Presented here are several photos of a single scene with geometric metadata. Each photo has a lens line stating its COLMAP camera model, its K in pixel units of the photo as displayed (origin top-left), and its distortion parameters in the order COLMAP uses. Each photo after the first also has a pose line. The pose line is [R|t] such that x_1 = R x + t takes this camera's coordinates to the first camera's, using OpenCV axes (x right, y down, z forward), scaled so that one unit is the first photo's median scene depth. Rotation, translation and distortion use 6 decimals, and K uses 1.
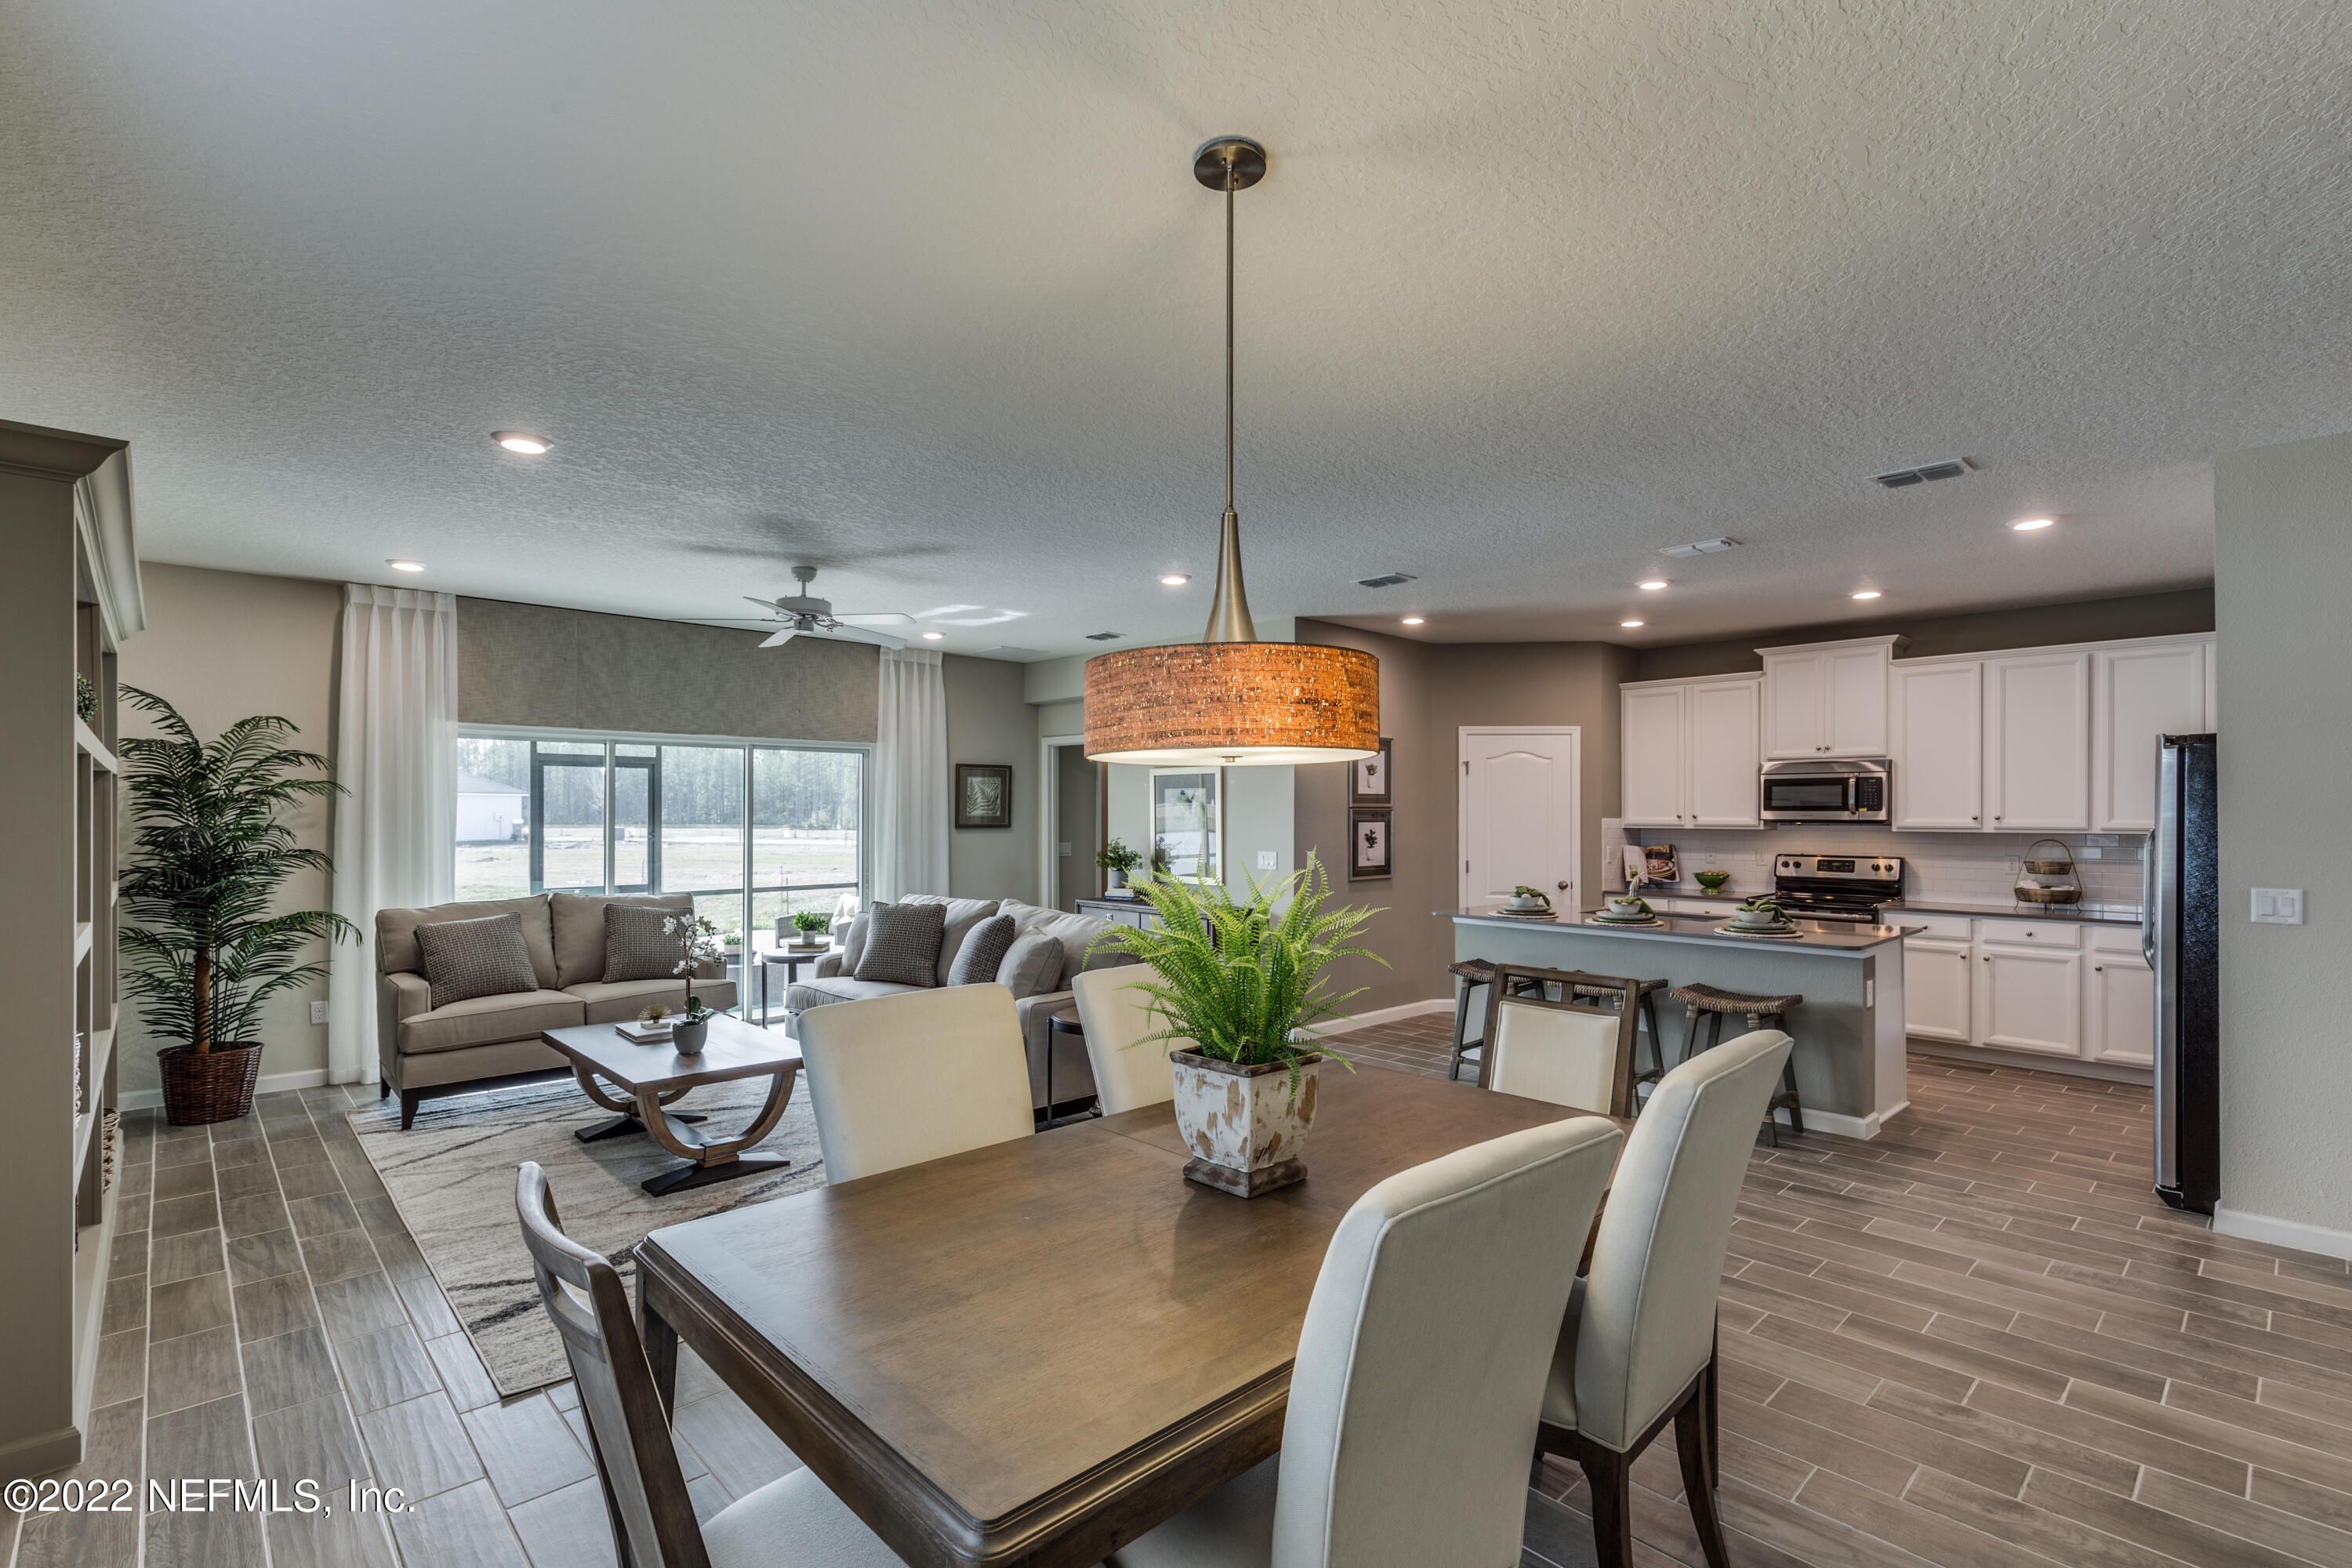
lens RADIAL K [[1054.1, 0, 1170.3], [0, 1054.1, 807.8], [0, 0, 1]] dist [-0.000904, -0.000674]
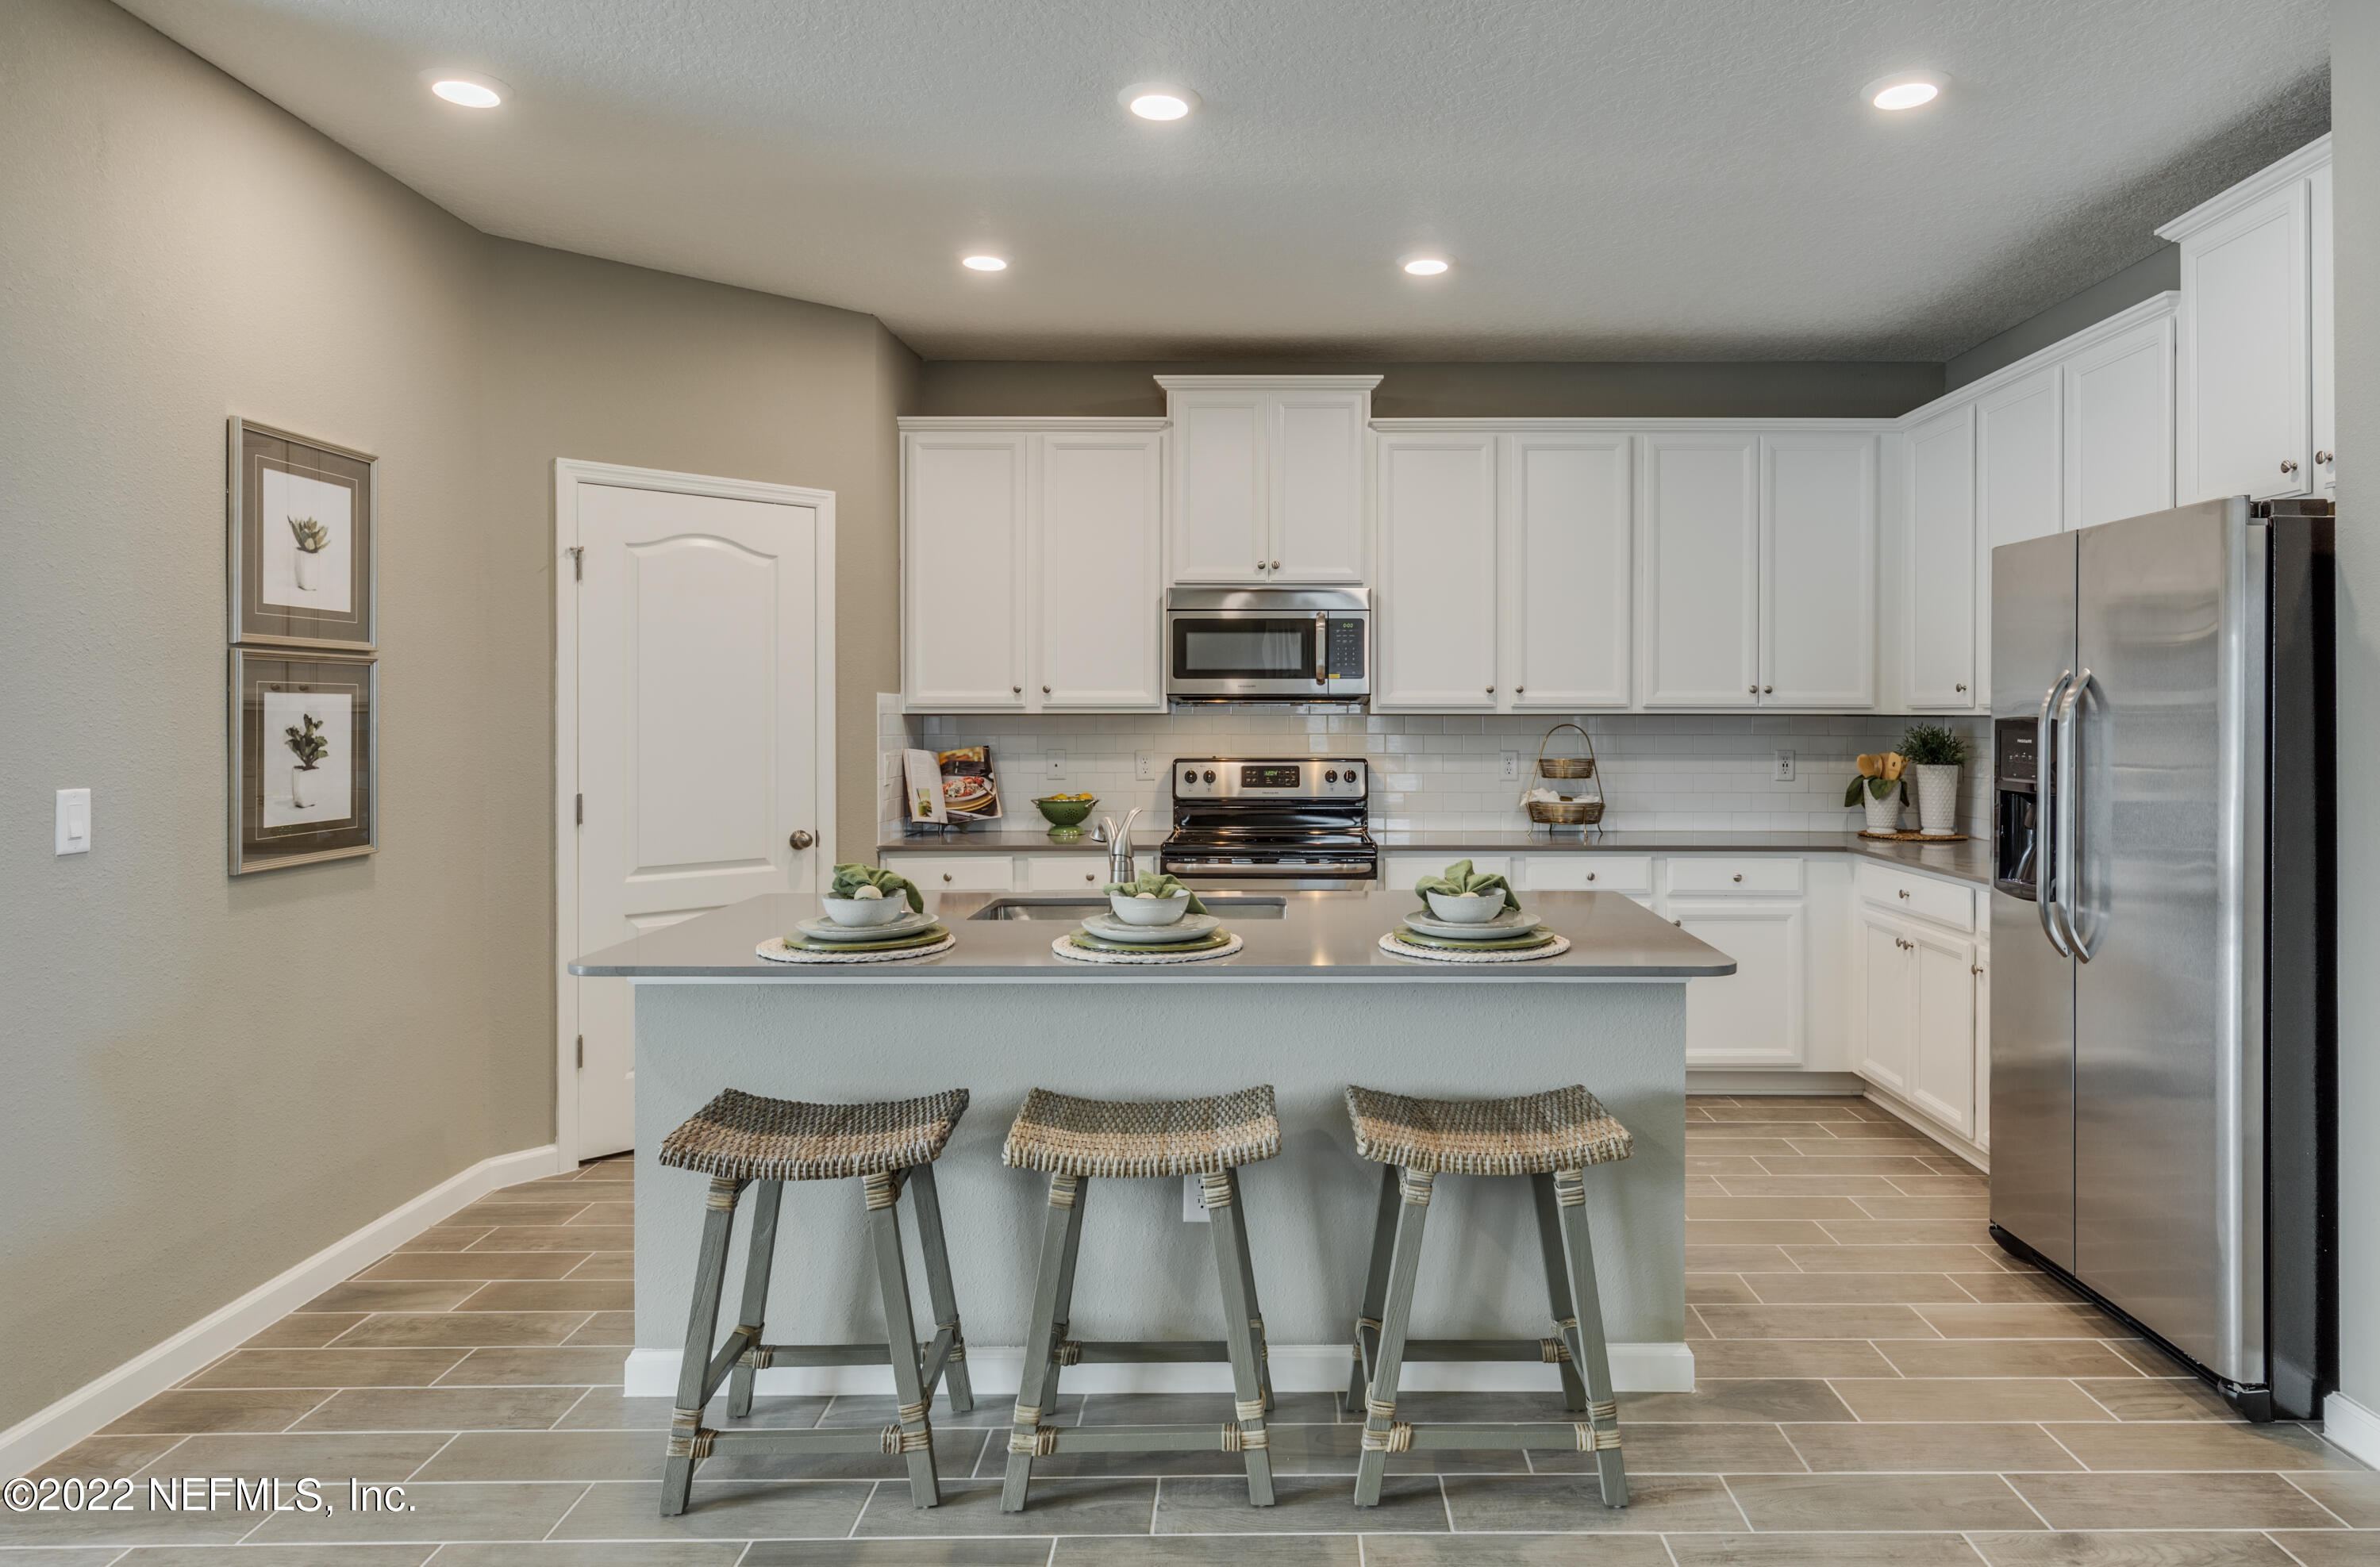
lens RADIAL K [[1422.9, 0, 1263.4], [0, 1422.9, 715.0], [0, 0, 1]] dist [0.005920, 0.001717]
pose [[0.675790, -0.002285, 0.737091, 0.065464], [-0.001839, 0.999987, 0.004785, 0.018879], [-0.737092, -0.004589, 0.675777, 0.499559]]
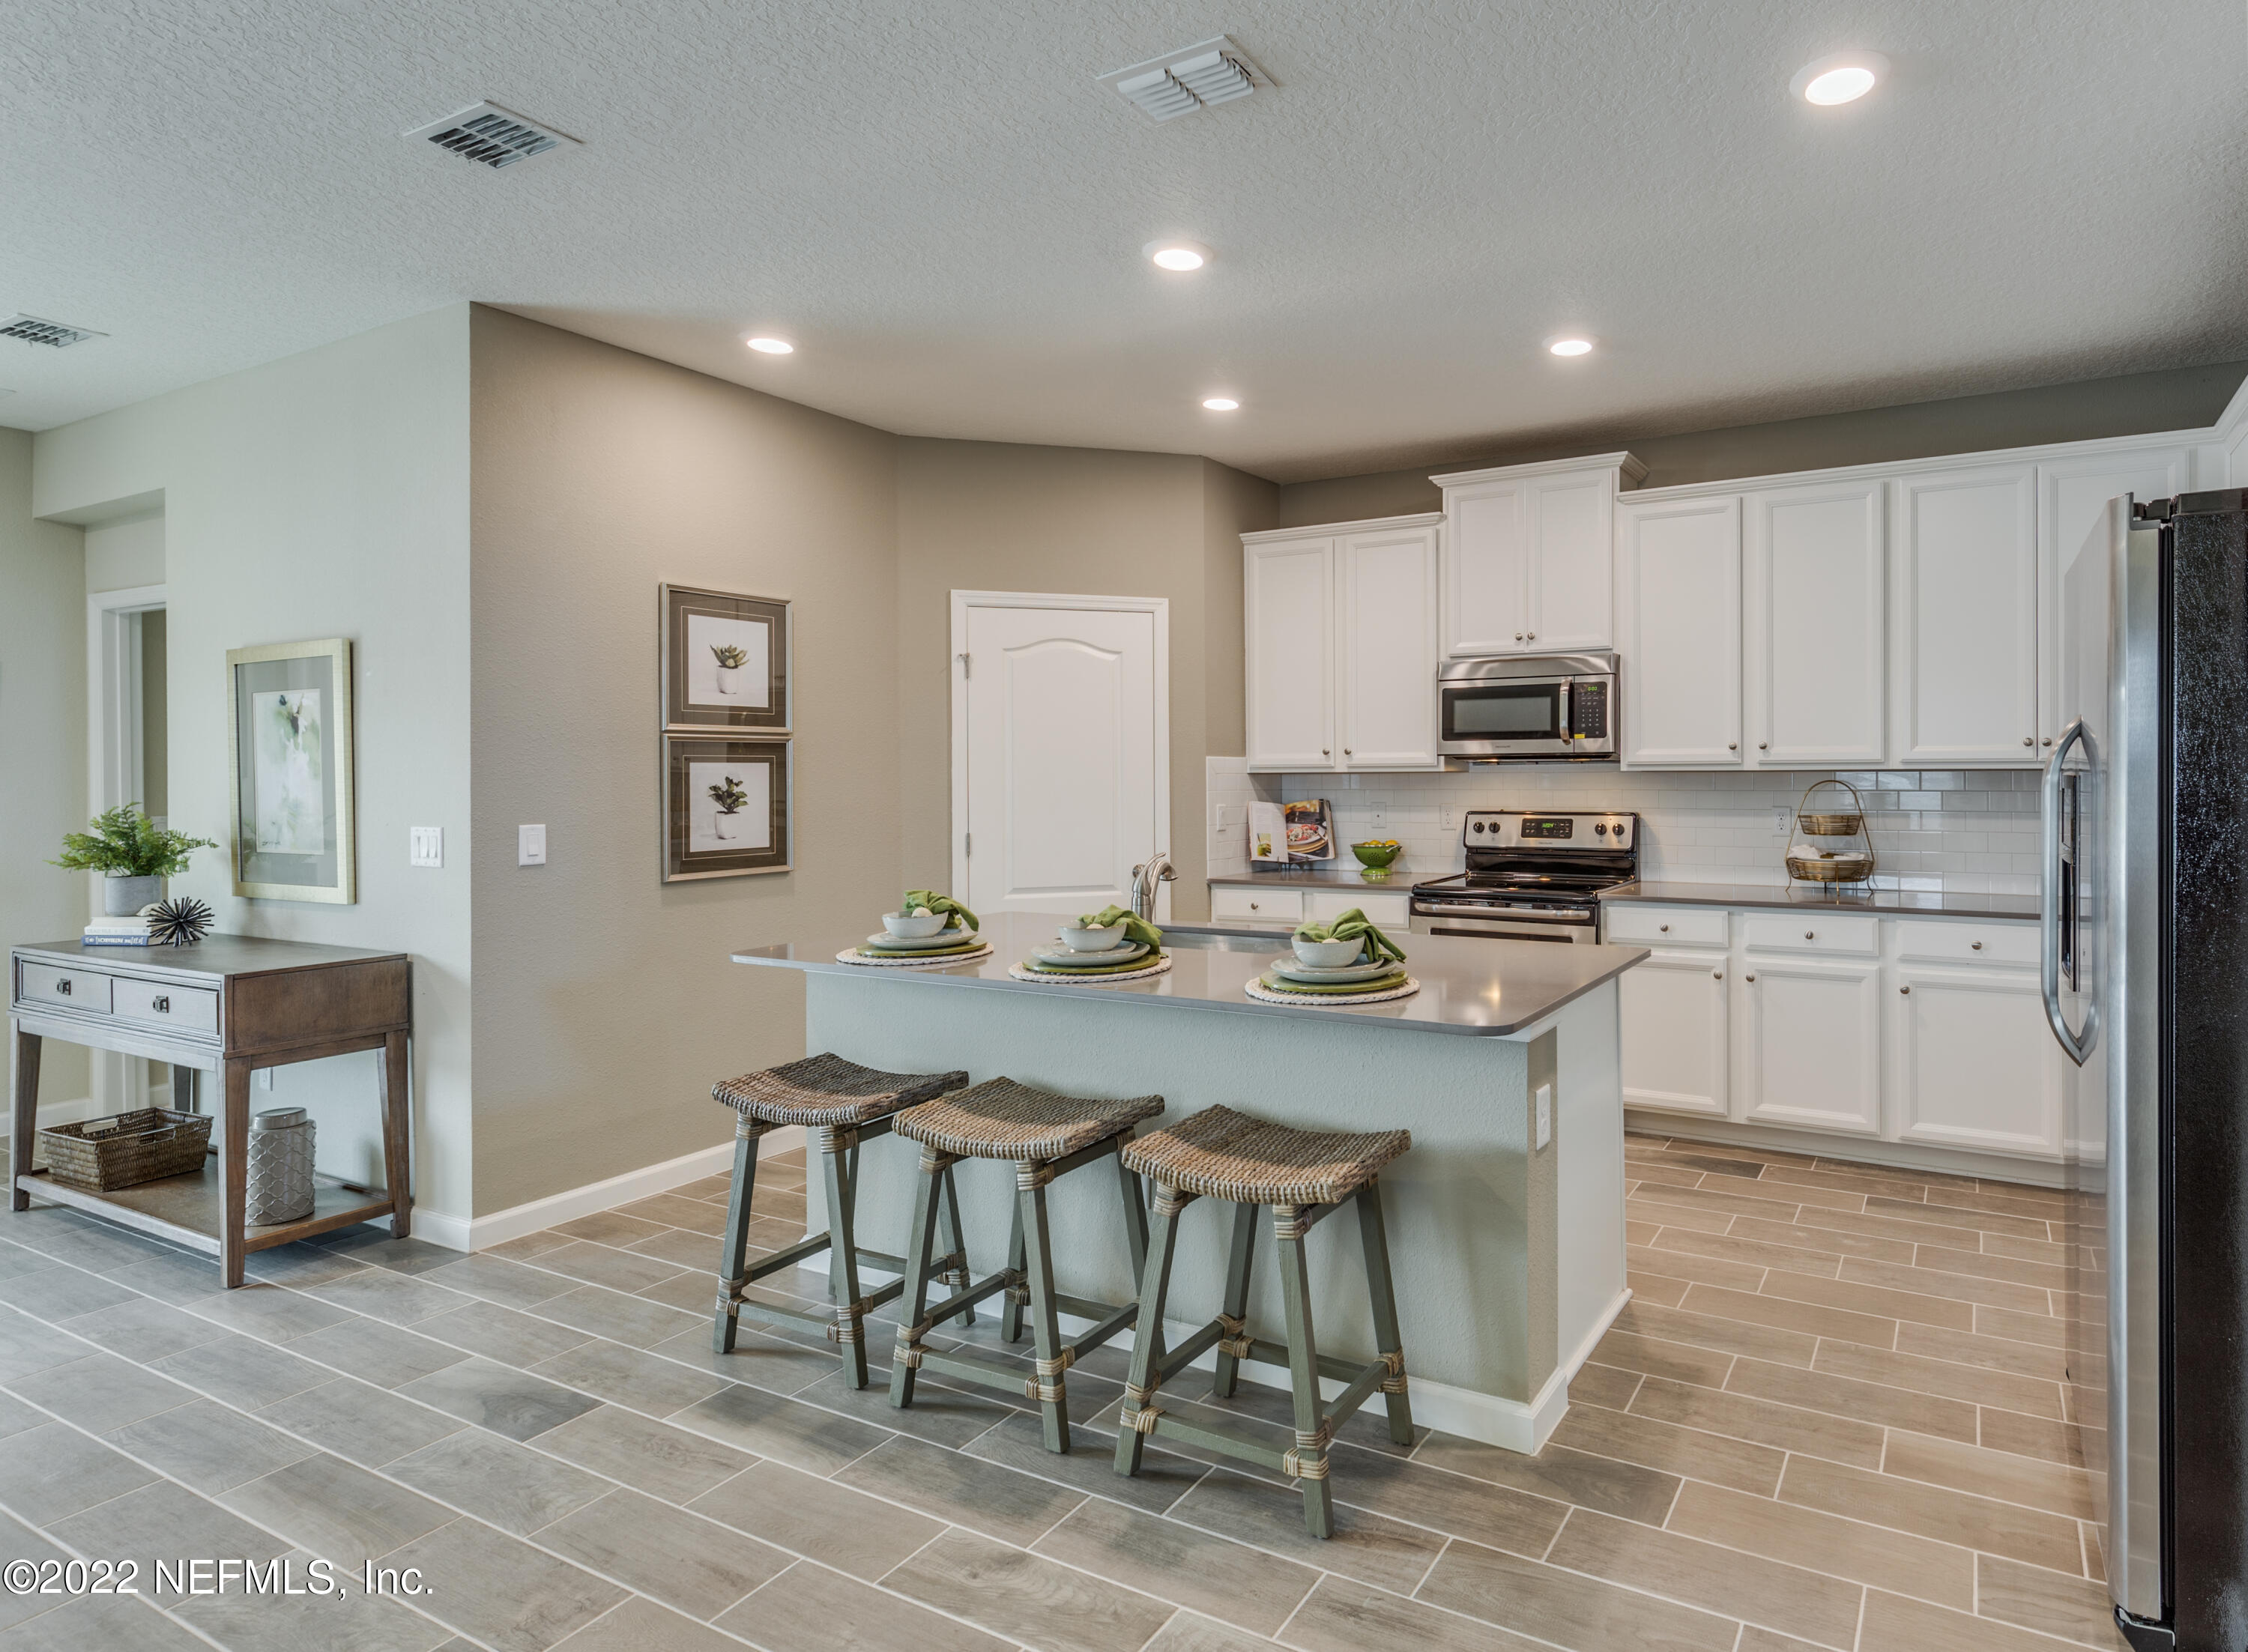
lens RADIAL K [[1212.3, 0, 1361.8], [0, 1212.3, 773.6], [0, 0, 1]] dist [0.010129, -0.000956]
pose [[0.936479, -0.007942, 0.350634, 0.285538], [0.006270, 0.999963, 0.005904, 0.018326], [-0.350668, -0.003331, 0.936494, 0.376798]]
